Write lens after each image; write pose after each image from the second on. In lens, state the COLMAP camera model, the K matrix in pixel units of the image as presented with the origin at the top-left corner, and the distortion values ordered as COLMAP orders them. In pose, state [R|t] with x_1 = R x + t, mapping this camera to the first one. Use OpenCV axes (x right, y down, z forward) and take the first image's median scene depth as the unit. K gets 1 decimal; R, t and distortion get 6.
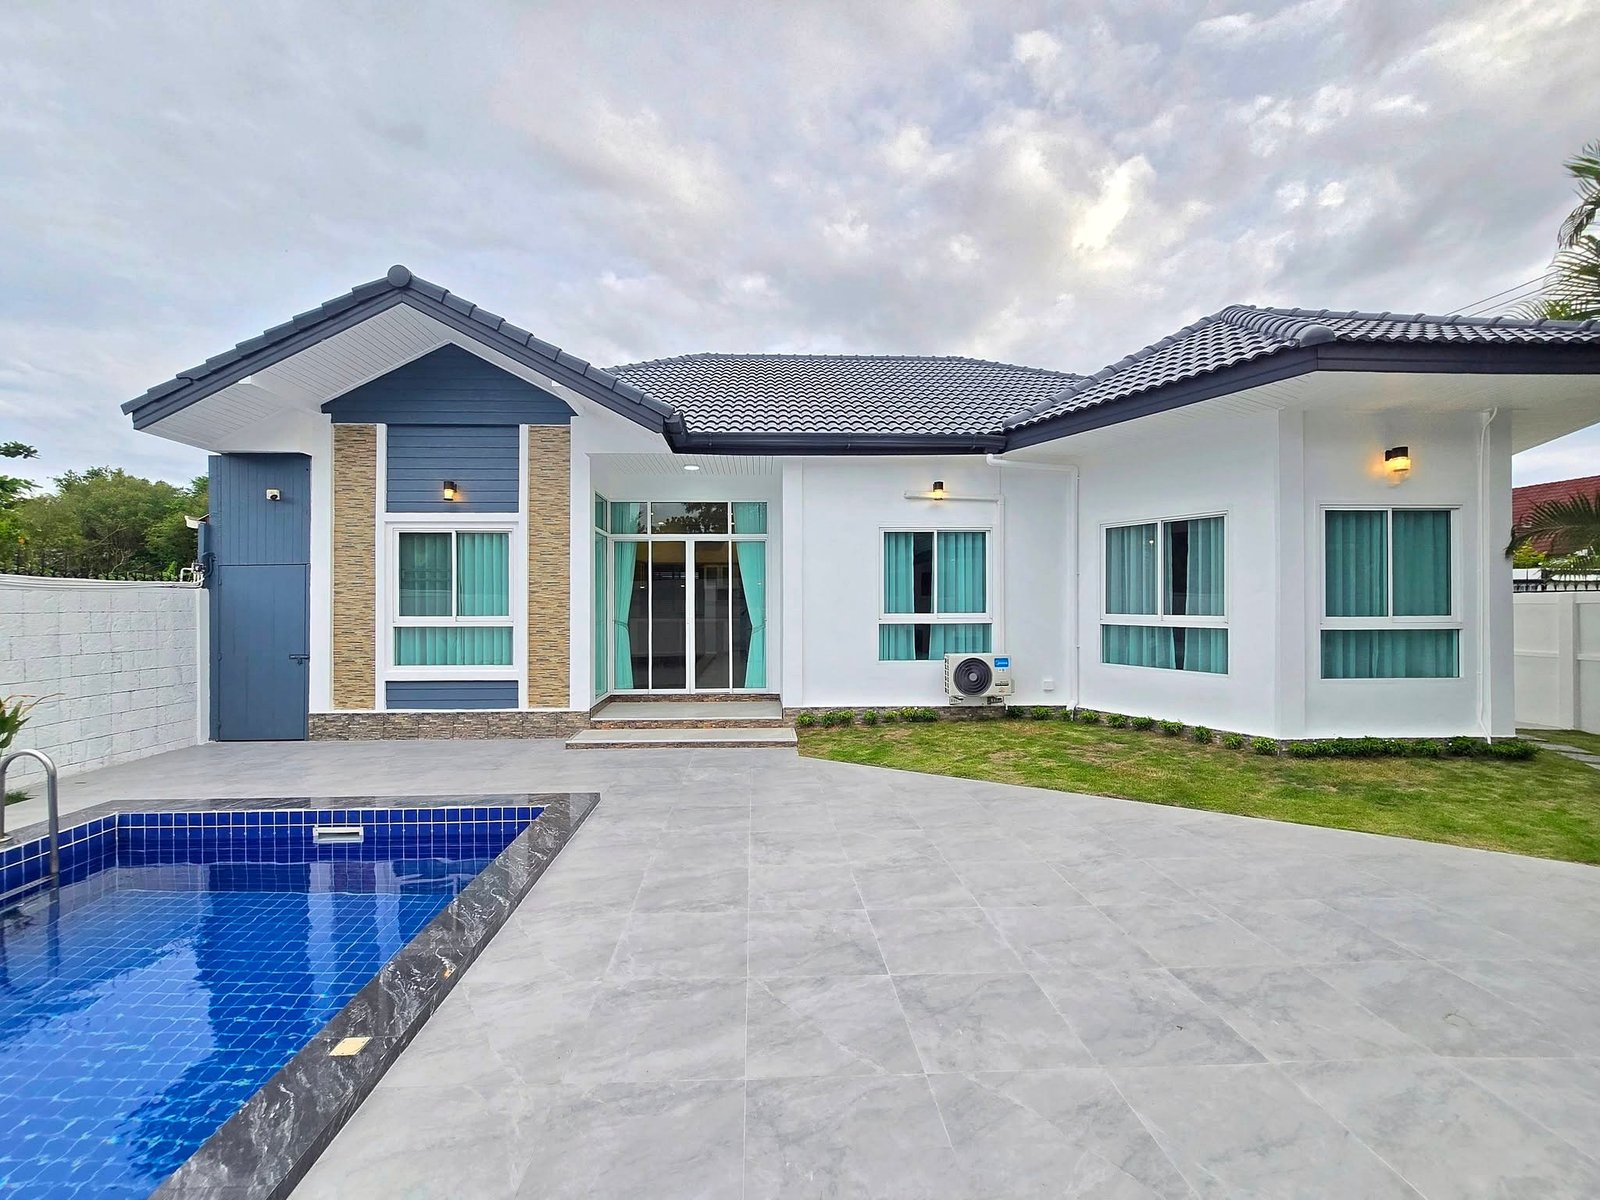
lens RADIAL K [[683.8, 0, 795.4], [0, 683.8, 615.0], [0, 0, 1]] dist [-0.002434, -0.000032]
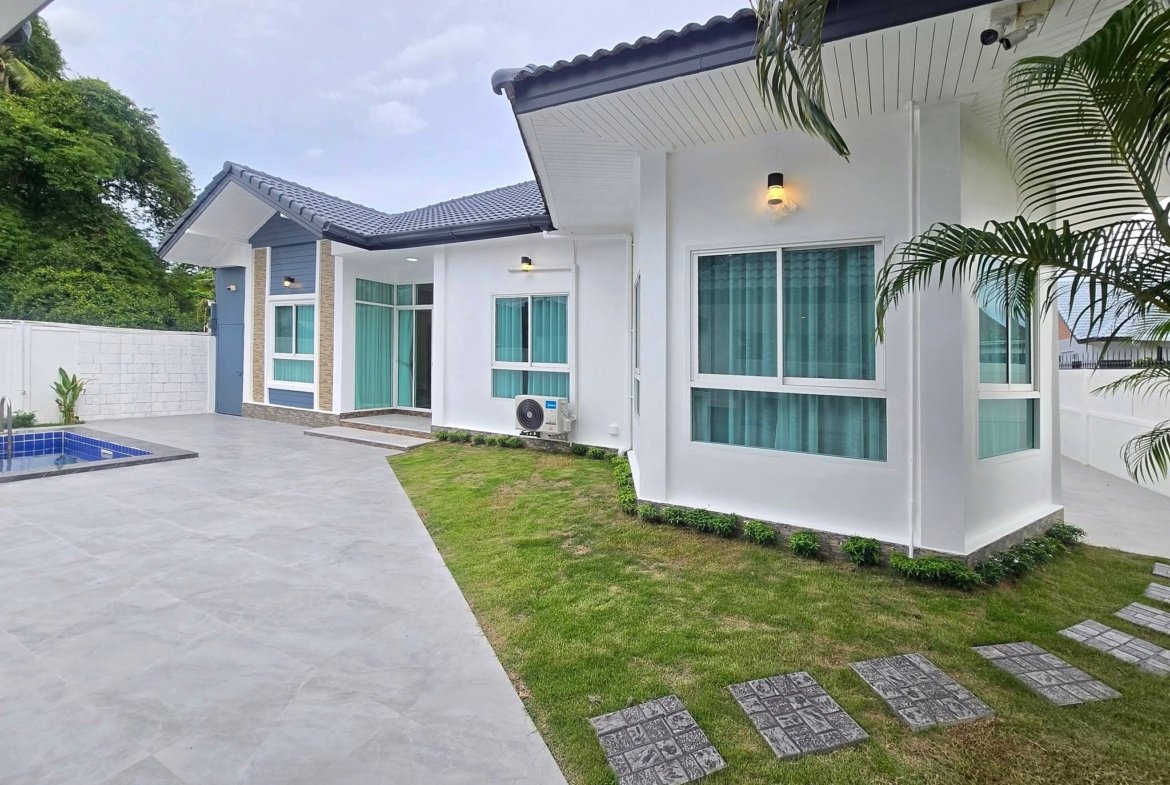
lens RADIAL K [[497.7, 0, 585.4], [0, 497.7, 364.0], [0, 0, 1]] dist [-0.000487, -0.000120]
pose [[0.861905, 0.037716, -0.505665, 0.799908], [-0.047403, 0.998856, -0.006297, 0.001260], [0.504849, 0.029398, 0.862707, 0.285433]]
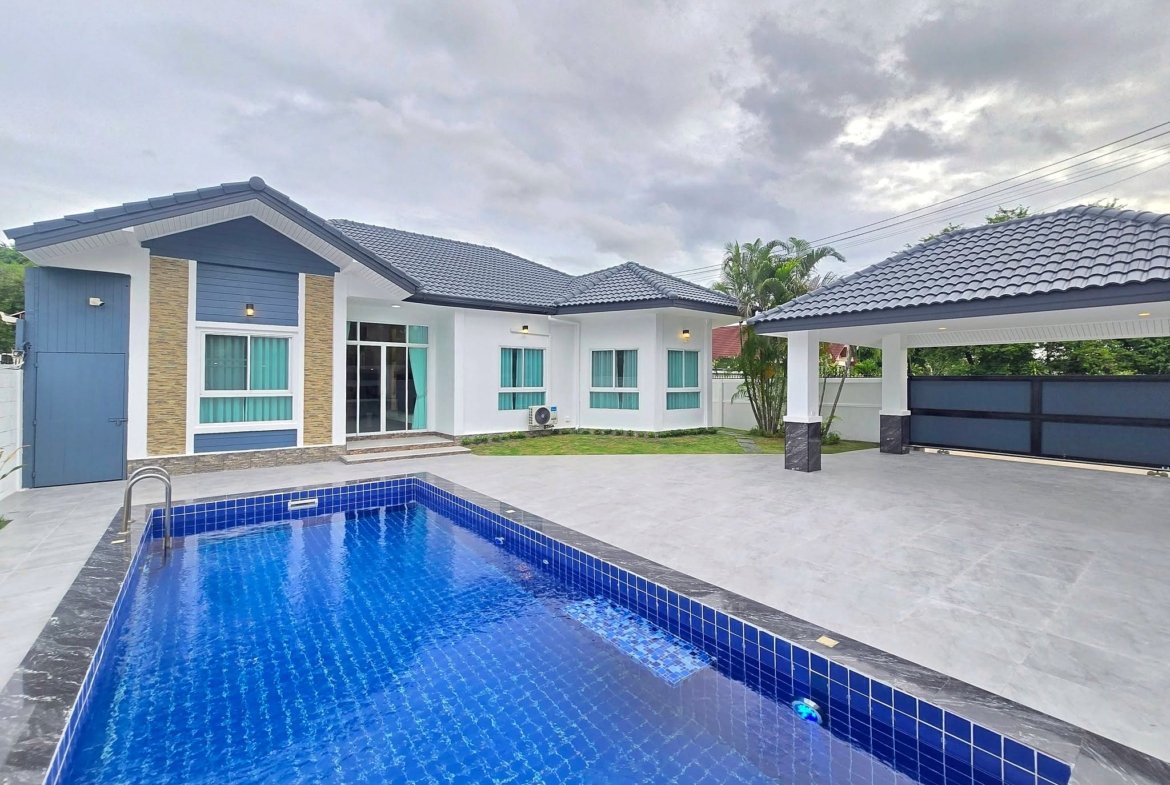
lens RADIAL K [[474.3, 0, 596.3], [0, 474.3, 403.1], [0, 0, 1]] dist [-0.000318, -0.000110]
pose [[0.814029, -0.022962, 0.580370, -0.491156], [0.006697, 0.999523, 0.030152, 0.004204], [-0.580785, -0.020657, 0.813795, -0.347500]]
